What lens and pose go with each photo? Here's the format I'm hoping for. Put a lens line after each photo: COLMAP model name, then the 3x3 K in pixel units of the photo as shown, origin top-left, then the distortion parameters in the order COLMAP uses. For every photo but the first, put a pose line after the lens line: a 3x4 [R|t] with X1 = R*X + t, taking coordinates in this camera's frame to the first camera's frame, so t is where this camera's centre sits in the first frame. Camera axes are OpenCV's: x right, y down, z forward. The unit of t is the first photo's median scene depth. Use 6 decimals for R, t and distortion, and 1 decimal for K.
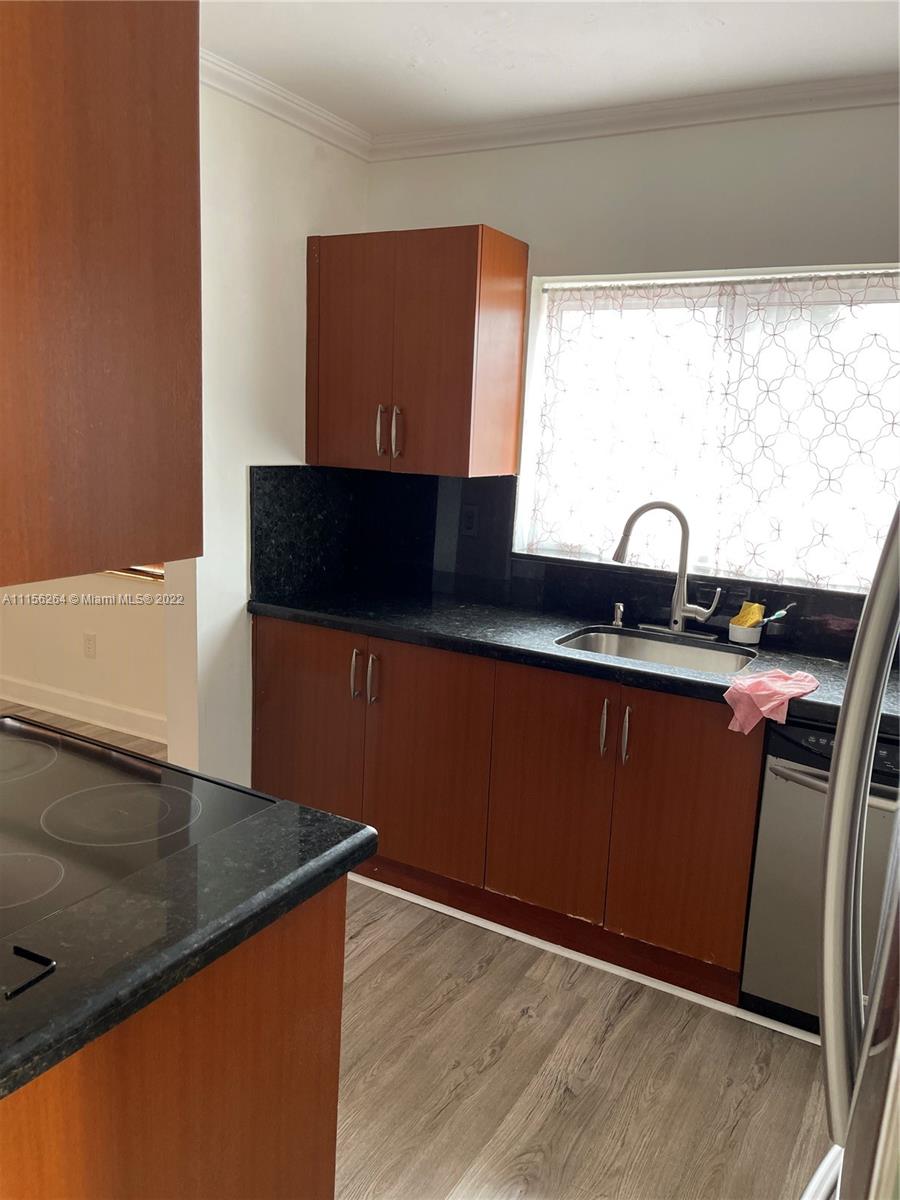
lens RADIAL K [[909.9, 0, 450.0], [0, 909.9, 600.0], [0, 0, 1]] dist [0.050156, -0.091138]
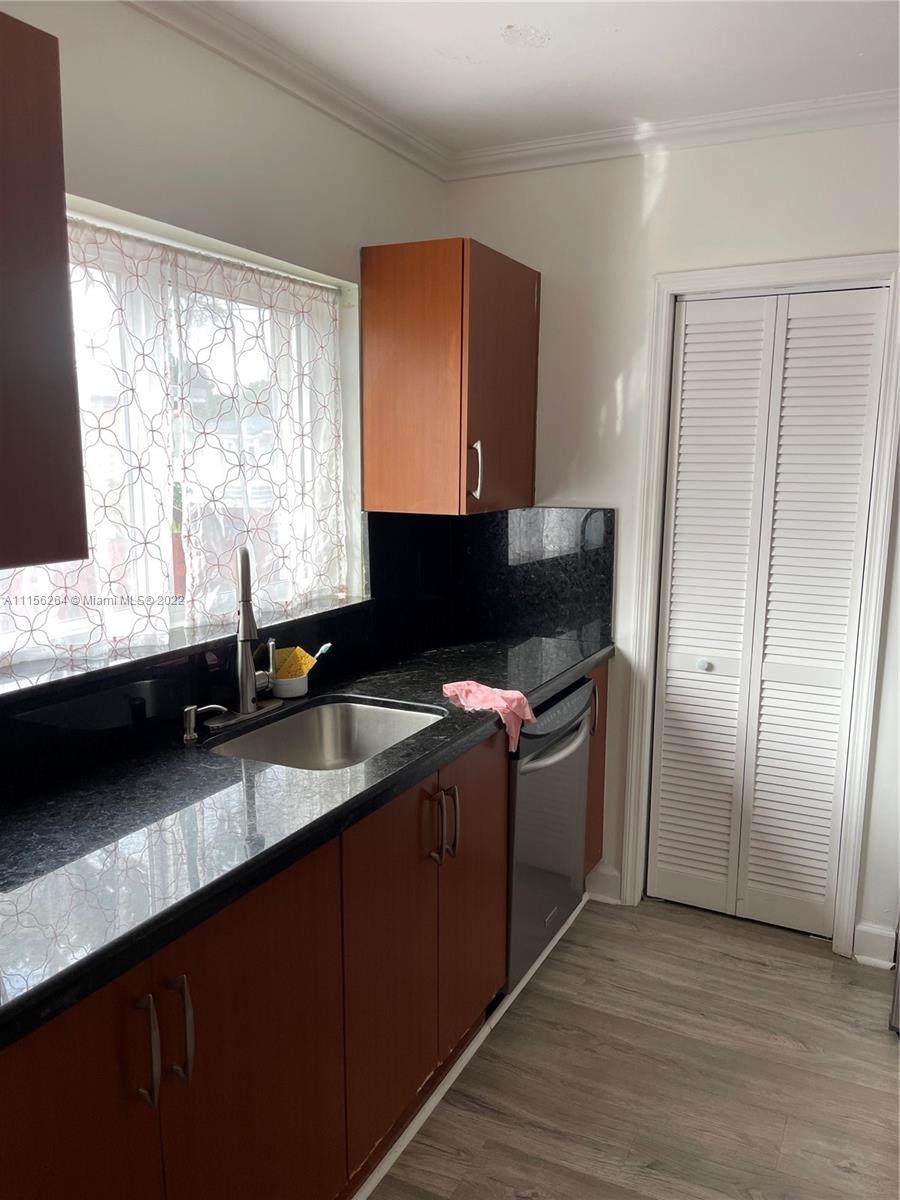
lens RADIAL K [[909.9, 0, 450.0], [0, 909.9, 600.0], [0, 0, 1]] dist [0.050156, -0.091138]
pose [[-0.057245, -0.203115, 0.977480, -0.639279], [0.179969, 0.960947, 0.210220, -0.243489], [-0.982005, 0.187950, -0.018455, 1.095629]]
